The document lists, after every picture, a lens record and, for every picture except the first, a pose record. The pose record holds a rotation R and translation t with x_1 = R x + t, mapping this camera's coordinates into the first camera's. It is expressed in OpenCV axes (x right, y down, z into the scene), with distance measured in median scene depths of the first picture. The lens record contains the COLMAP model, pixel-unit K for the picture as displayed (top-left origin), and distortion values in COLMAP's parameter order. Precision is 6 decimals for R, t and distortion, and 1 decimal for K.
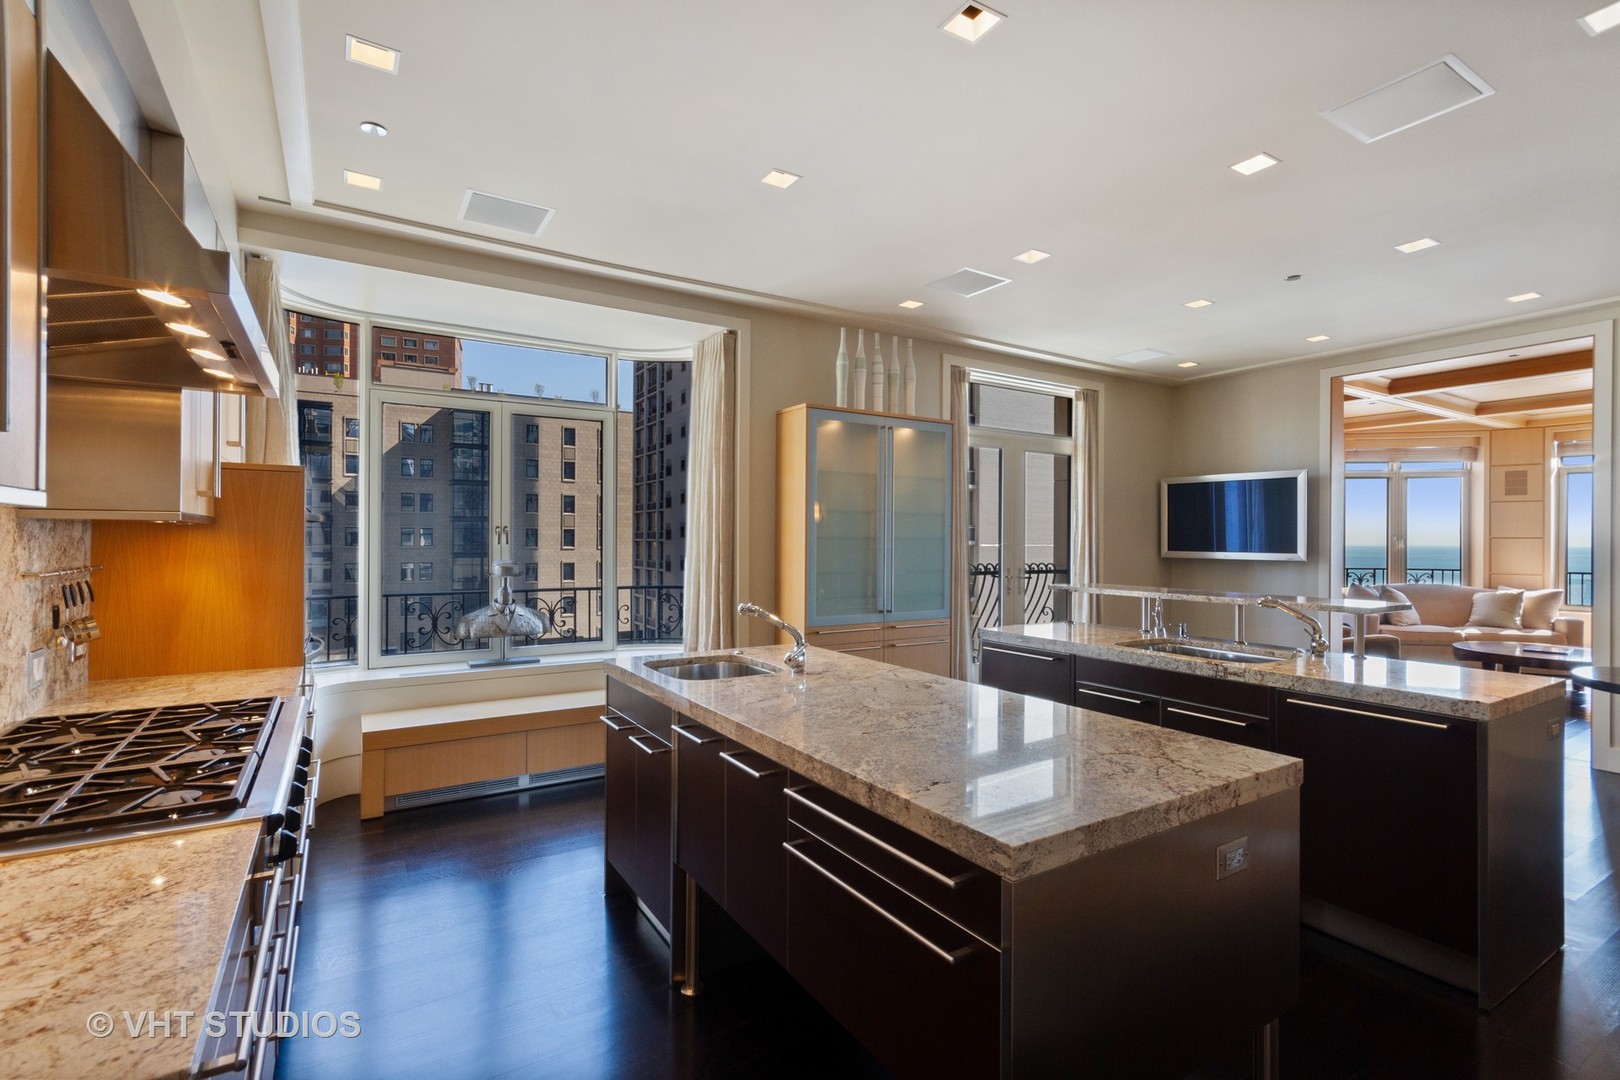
lens RADIAL K [[752.4, 0, 818.6], [0, 752.4, 537.8], [0, 0, 1]] dist [0.001389, -0.000721]
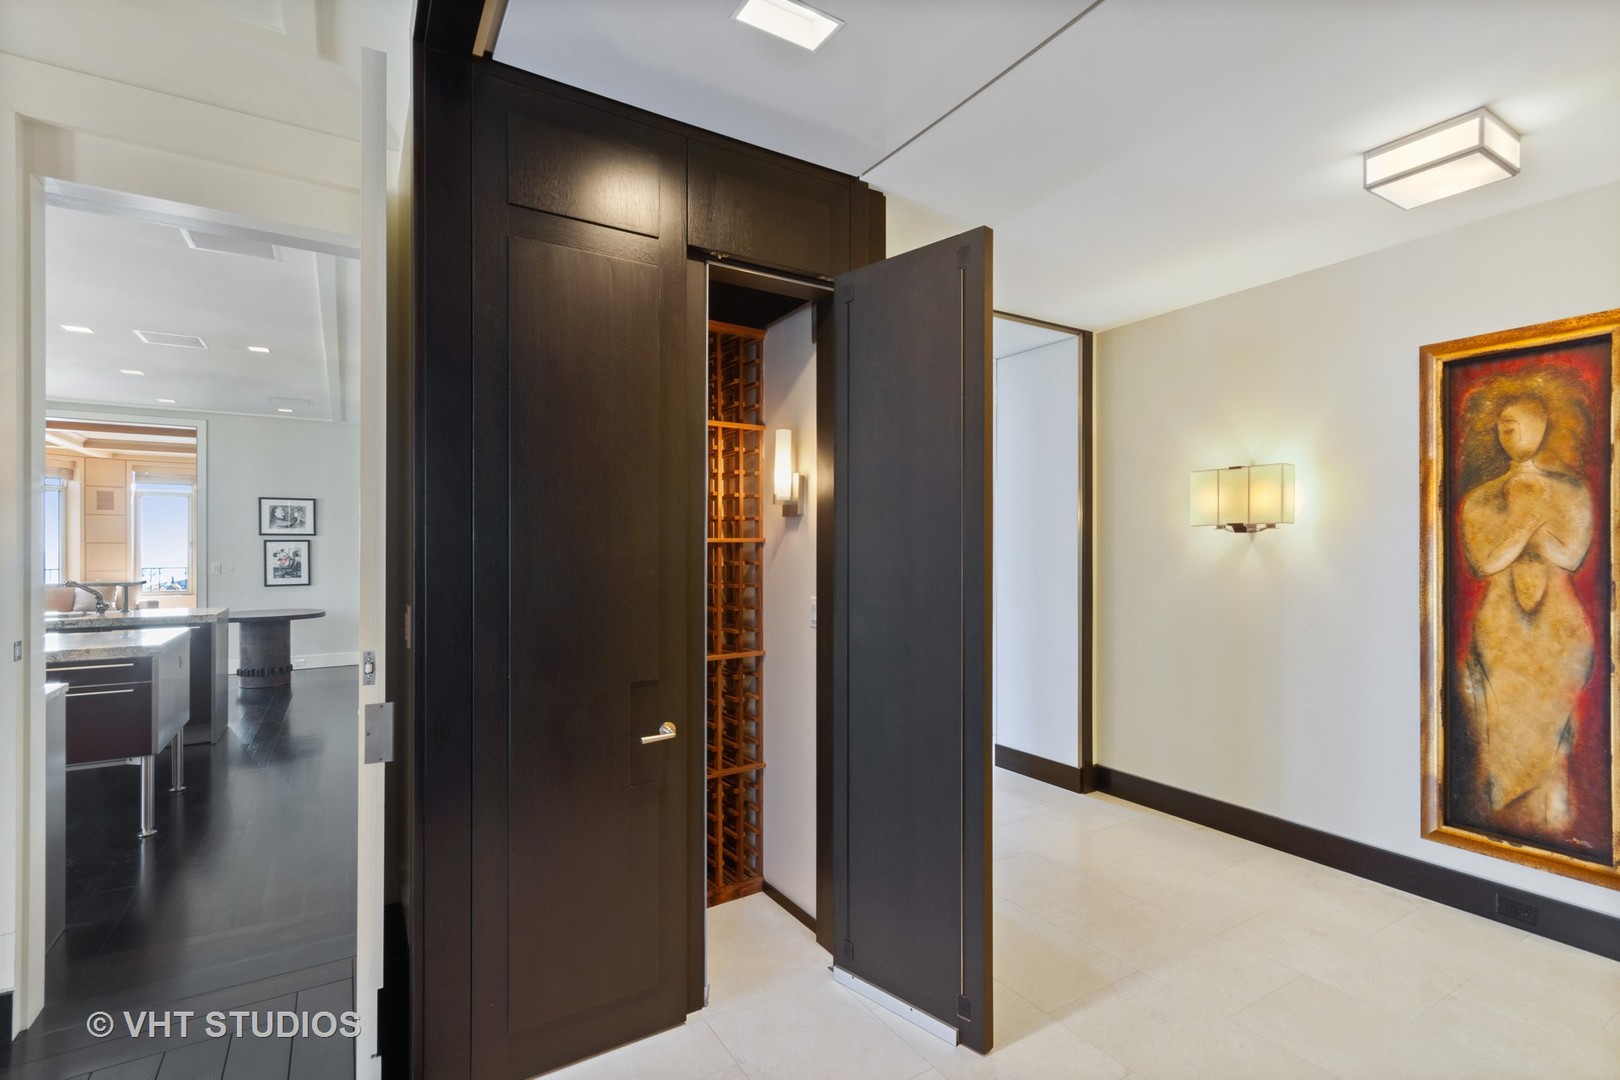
lens RADIAL K [[752.4, 0, 819.0], [0, 752.4, 542.6], [0, 0, 1]] dist [0.001389, -0.000721]
pose [[-0.000741, 0.003718, 0.999993, -0.369135], [-0.007375, 0.999966, -0.003723, -0.004605], [-0.999973, -0.007378, -0.000713, -0.227086]]
